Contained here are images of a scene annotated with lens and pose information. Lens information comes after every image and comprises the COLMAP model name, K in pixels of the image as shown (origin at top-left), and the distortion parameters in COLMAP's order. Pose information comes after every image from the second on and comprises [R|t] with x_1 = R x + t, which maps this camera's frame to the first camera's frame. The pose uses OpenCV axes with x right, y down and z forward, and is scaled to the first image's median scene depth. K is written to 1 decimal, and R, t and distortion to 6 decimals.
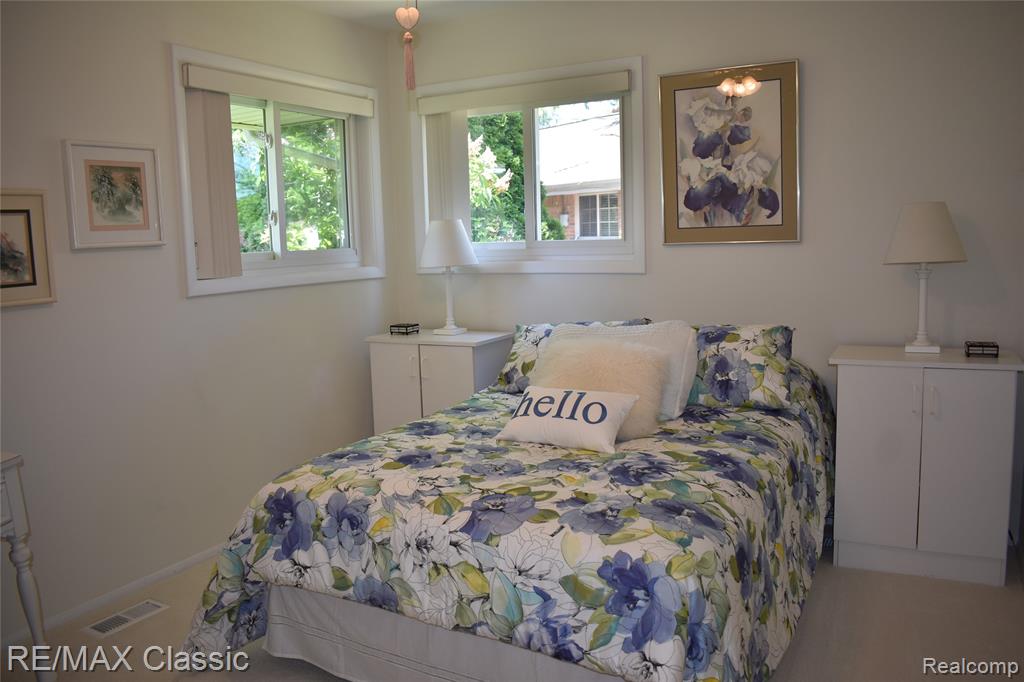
lens RADIAL K [[797.8, 0, 512.0], [0, 797.8, 341.0], [0, 0, 1]] dist [-0.095683, 0.011745]
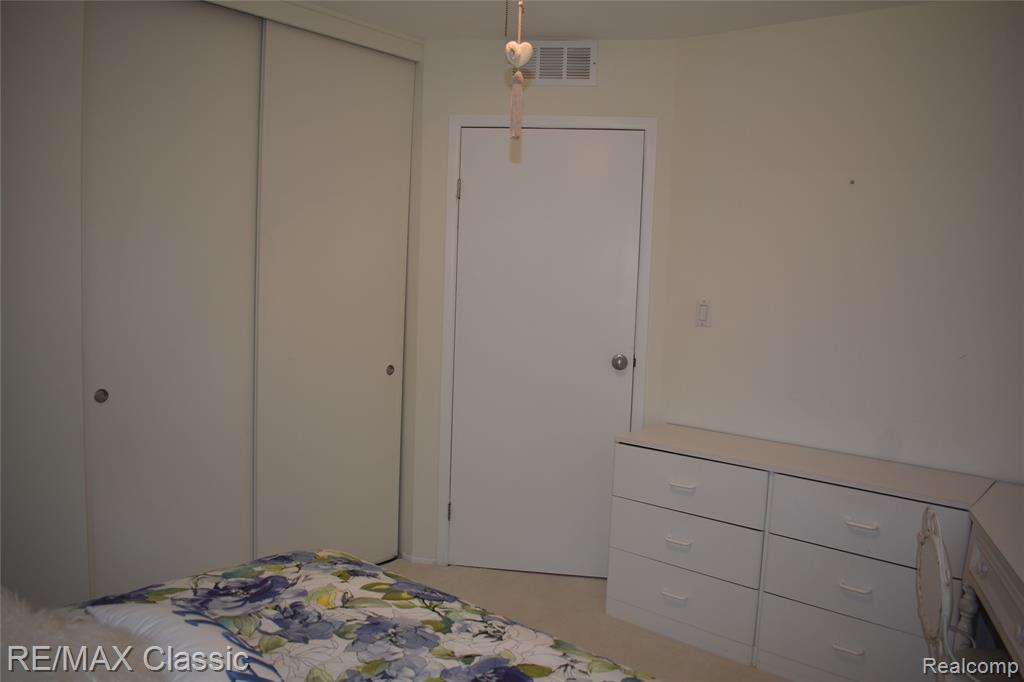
lens RADIAL K [[797.8, 0, 512.0], [0, 797.8, 341.0], [0, 0, 1]] dist [-0.095683, 0.011745]
pose [[-0.978690, -0.026044, 0.203684, -0.272053], [0.018275, 0.976941, 0.212724, -0.257696], [-0.204527, 0.211913, -0.955647, 1.664408]]
